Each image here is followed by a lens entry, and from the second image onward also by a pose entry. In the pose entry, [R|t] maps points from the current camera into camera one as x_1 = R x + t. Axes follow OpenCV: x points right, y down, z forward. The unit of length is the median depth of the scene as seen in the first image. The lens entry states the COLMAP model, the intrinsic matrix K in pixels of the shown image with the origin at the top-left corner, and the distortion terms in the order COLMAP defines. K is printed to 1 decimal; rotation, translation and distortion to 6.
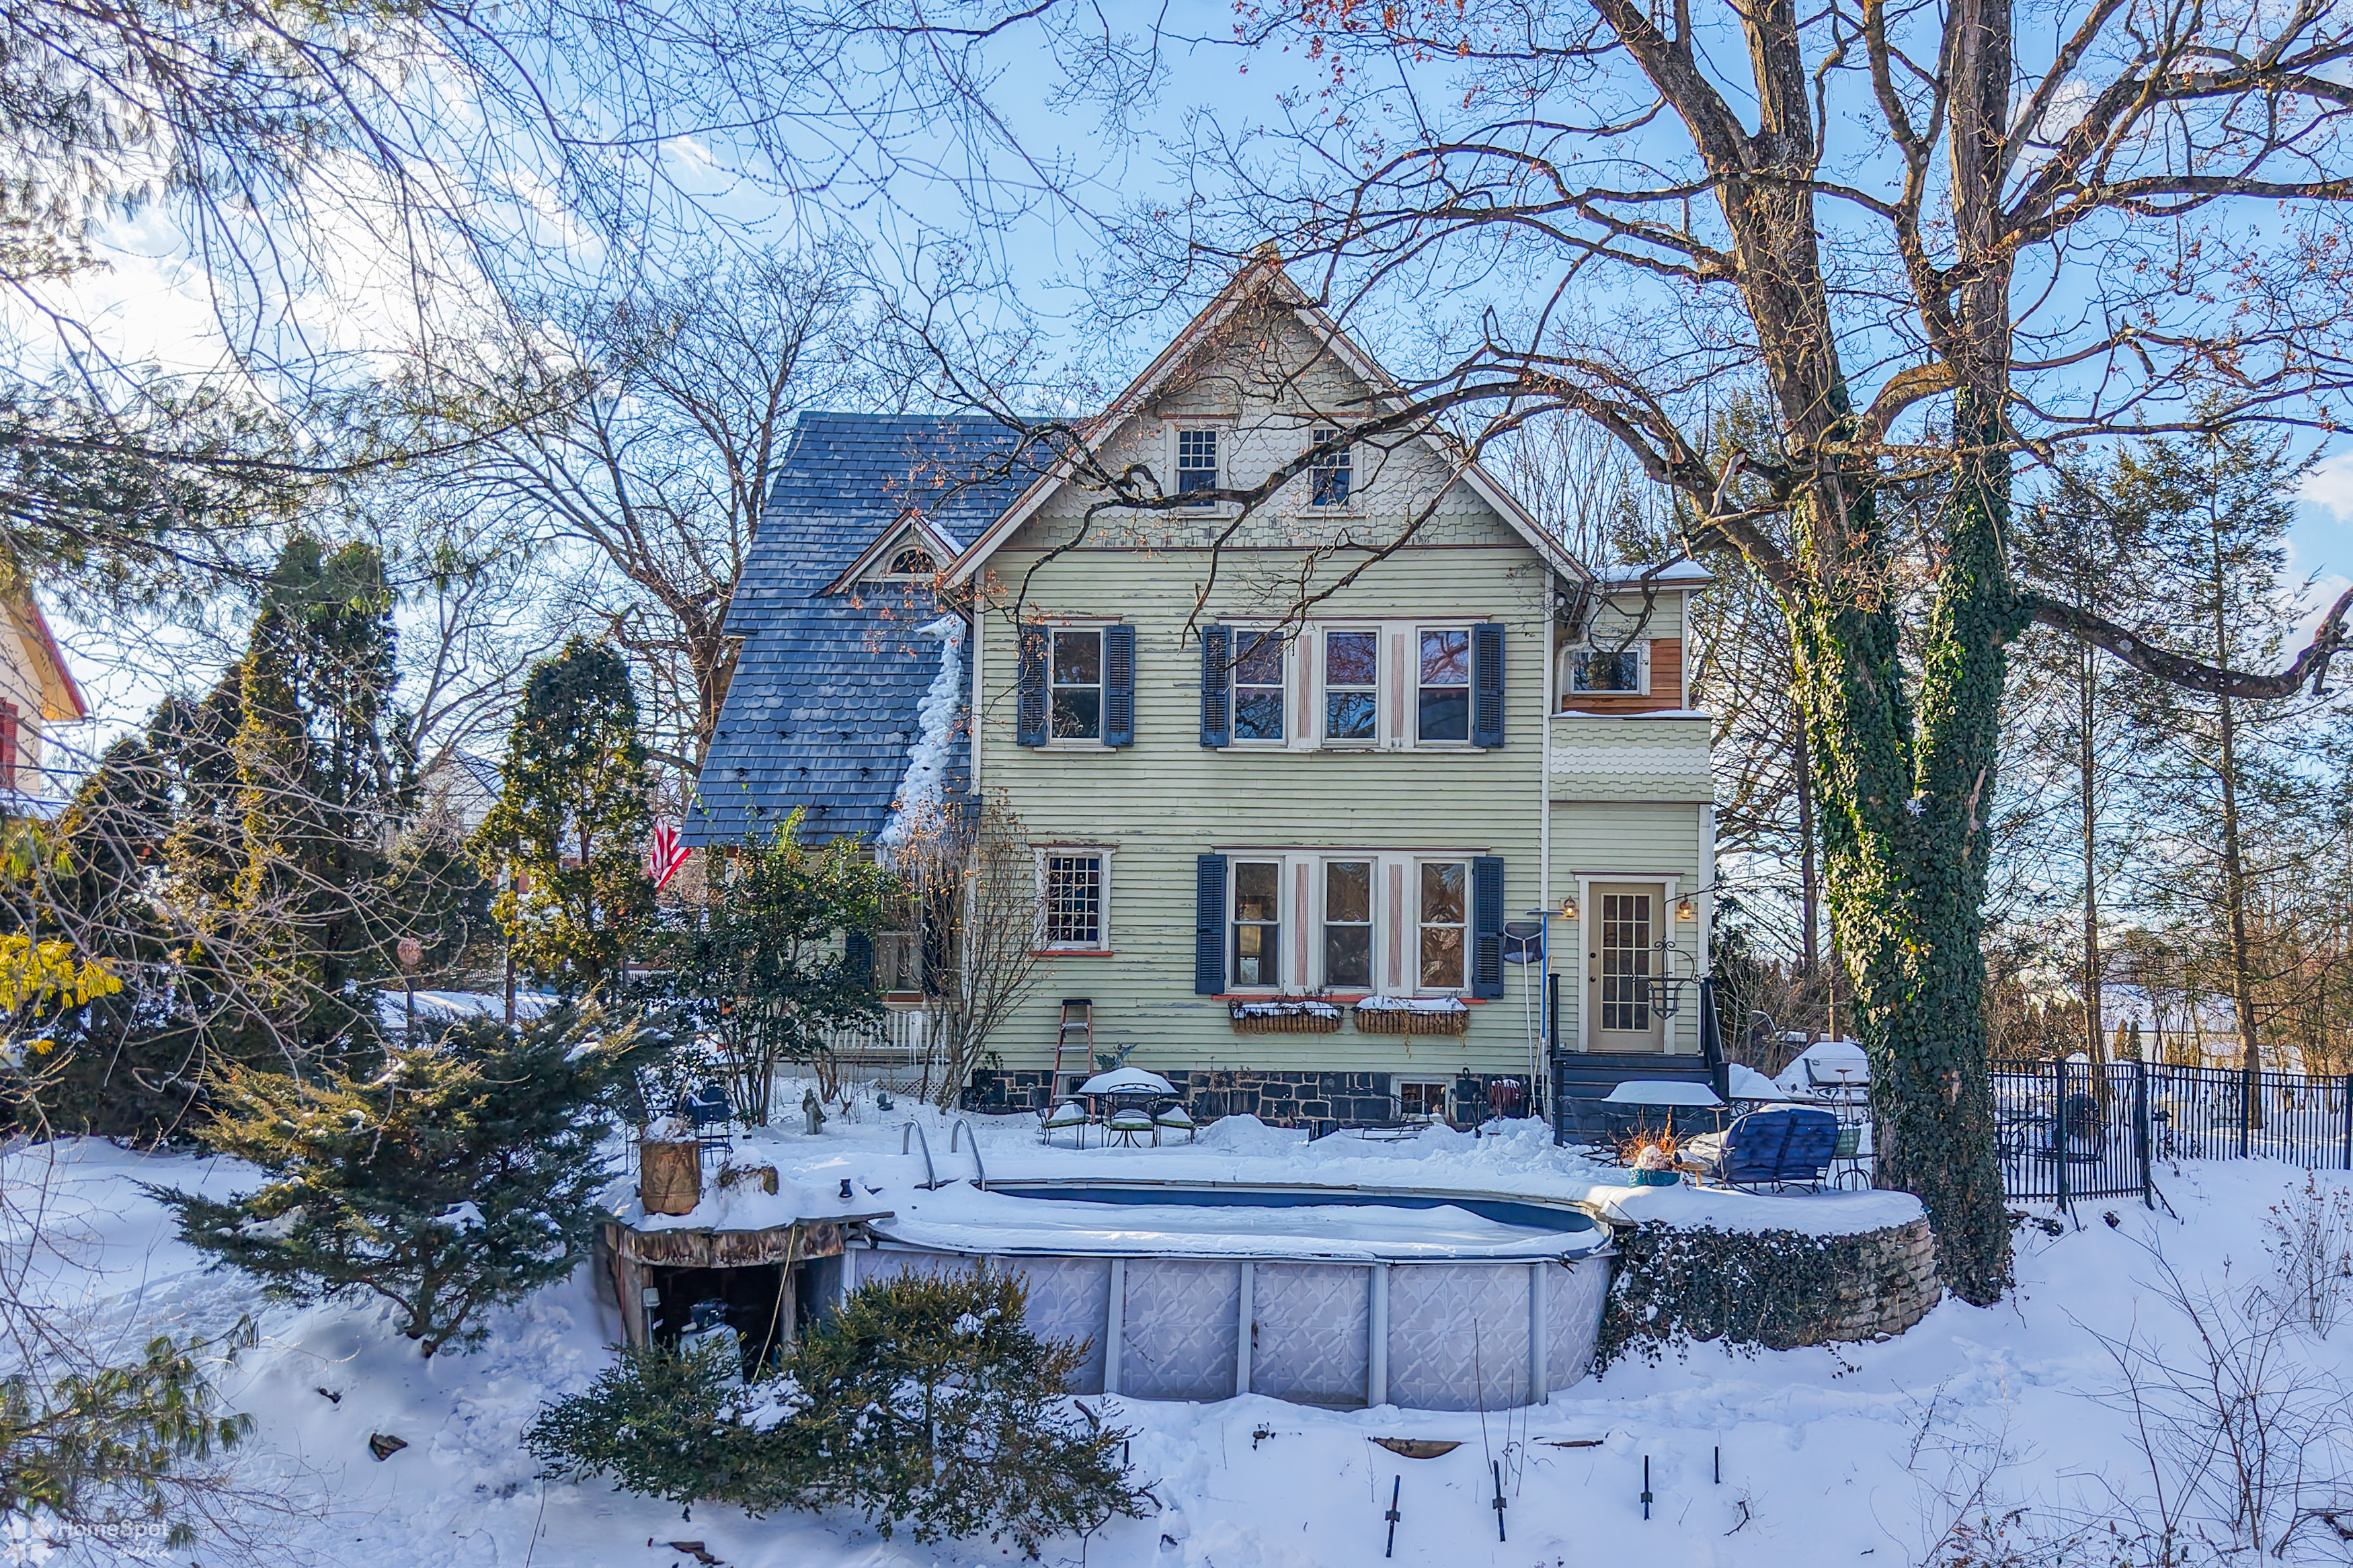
lens RADIAL K [[1909.8, 0, 1217.1], [0, 1909.8, 924.9], [0, 0, 1]] dist [0.131256, -0.004083]
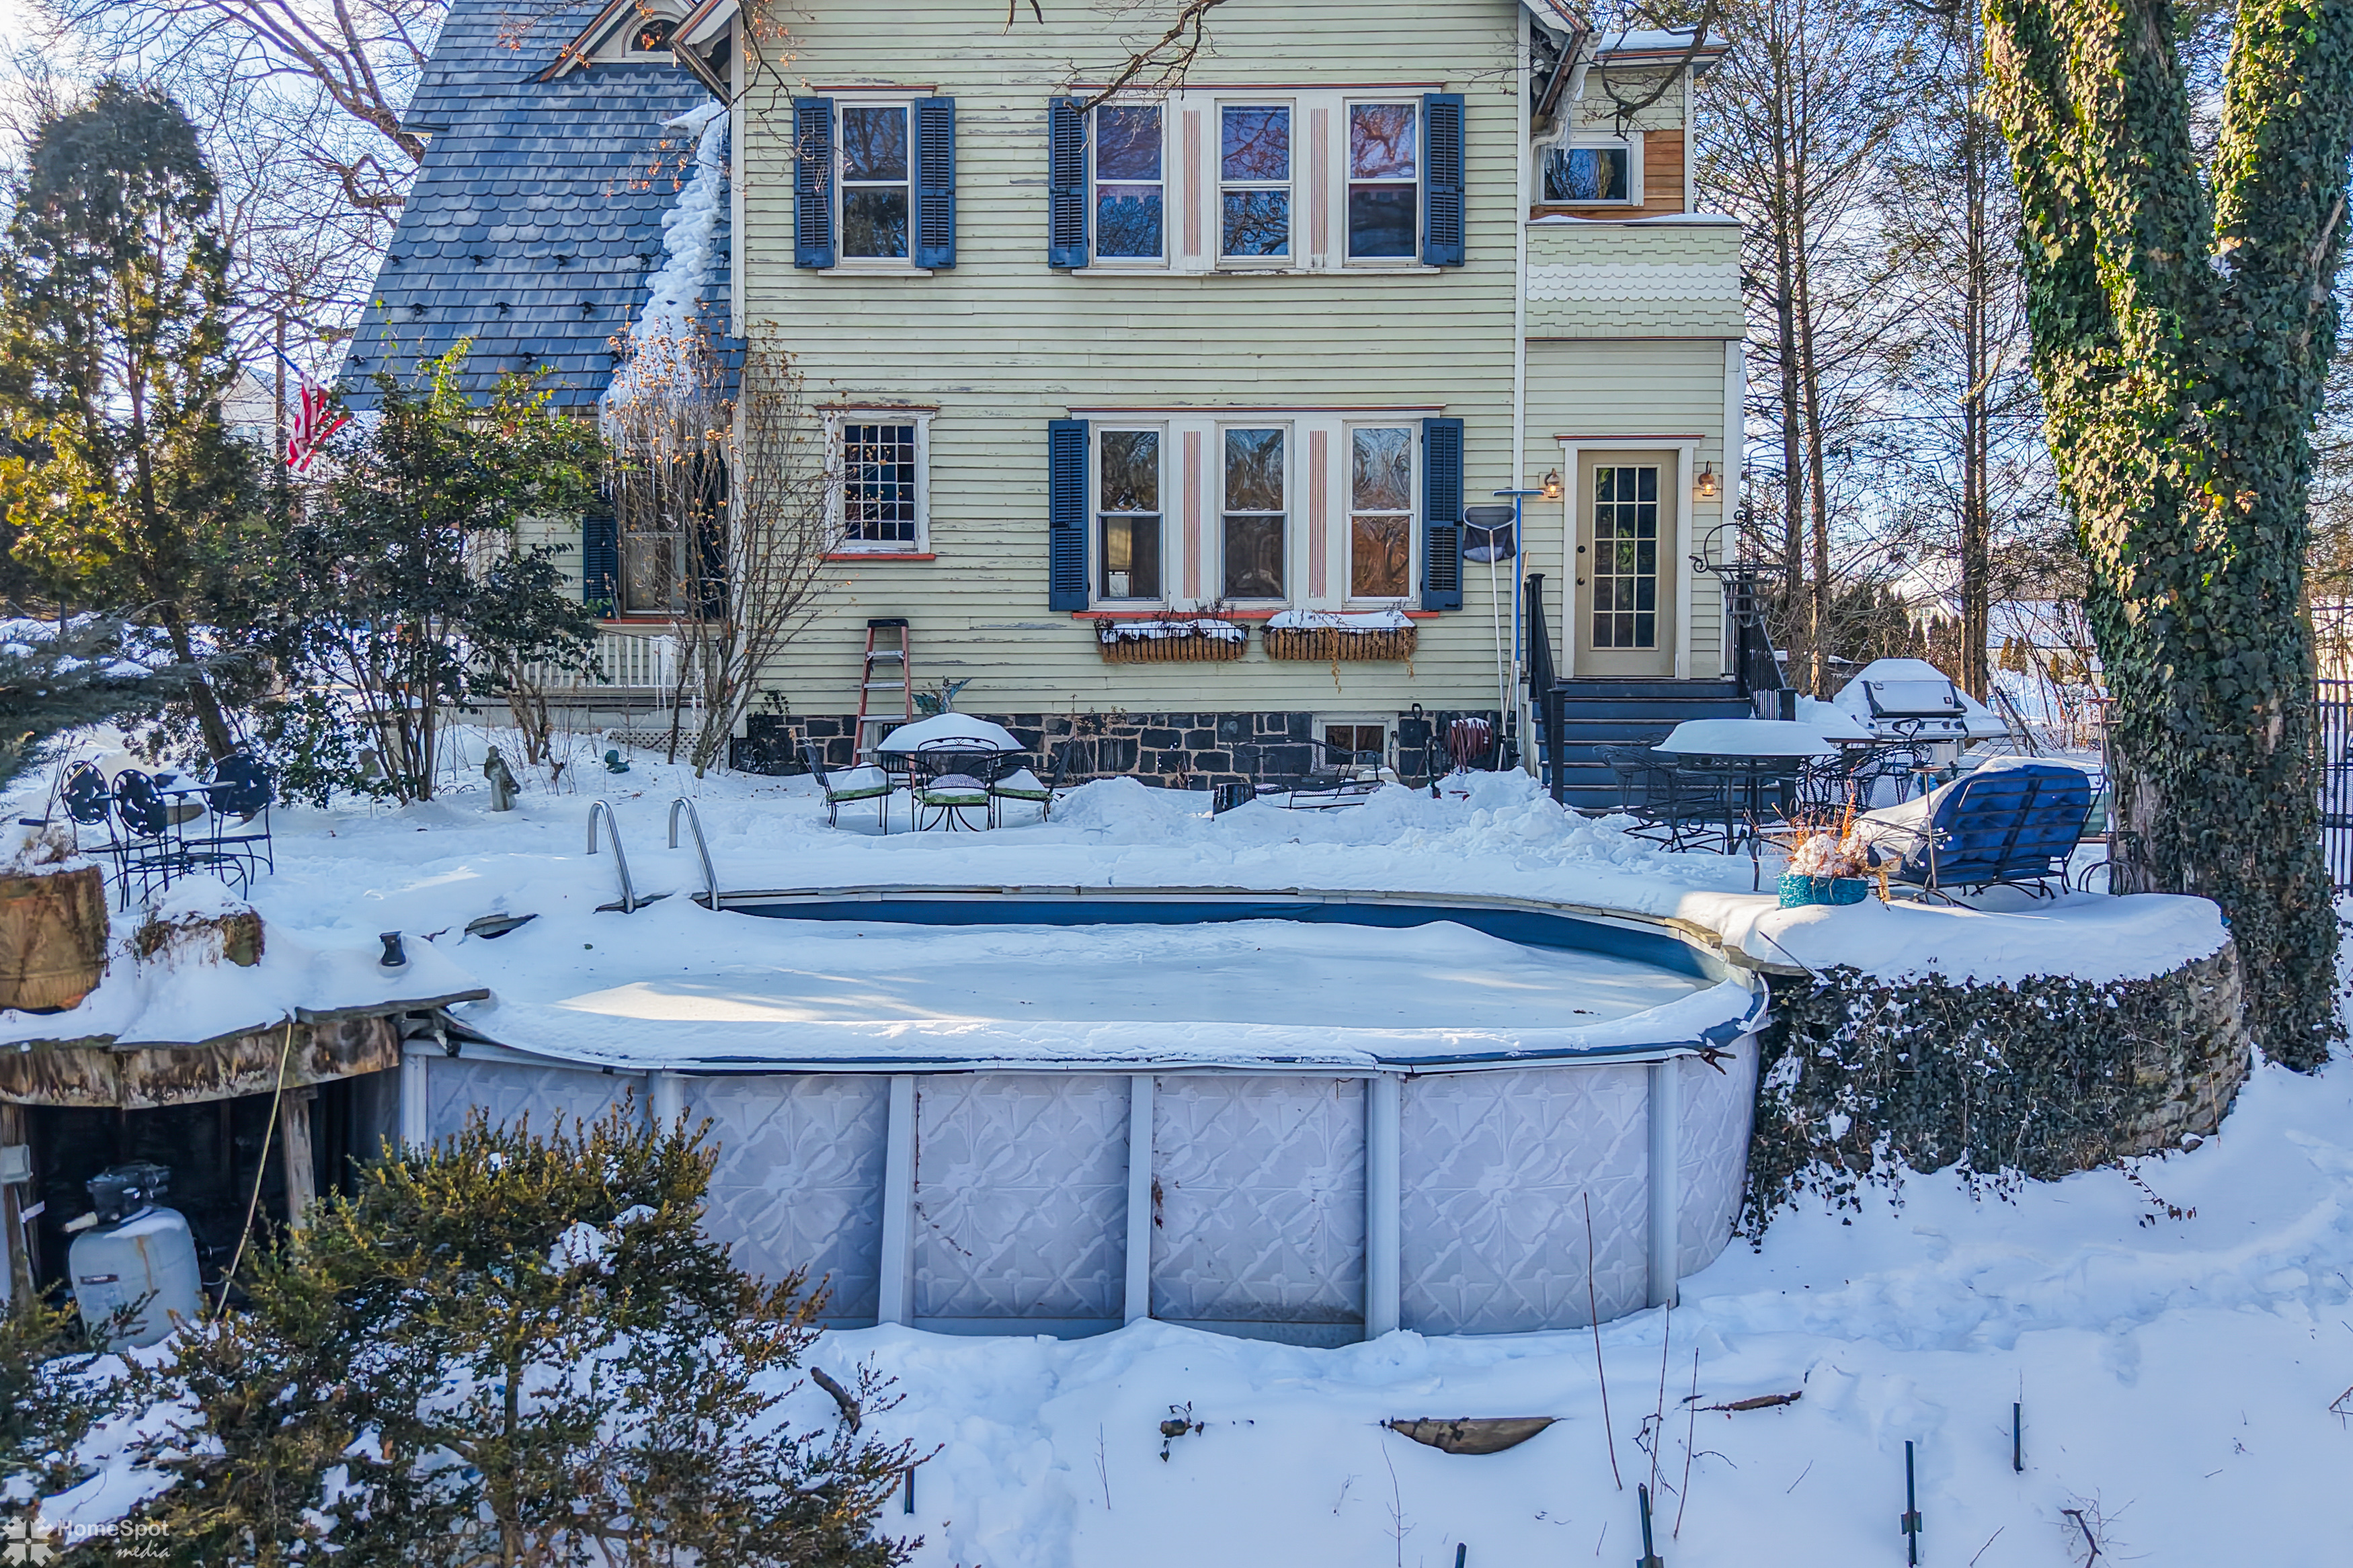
lens RADIAL K [[1883.6, 0, 1176.5], [0, 1883.6, 784.0], [0, 0, 1]] dist [0.056778, -0.099990]
pose [[0.998603, -0.016531, 0.050190, 0.000151], [0.010474, 0.992882, 0.118642, 0.018025], [-0.051794, -0.117951, 0.991668, 0.279058]]
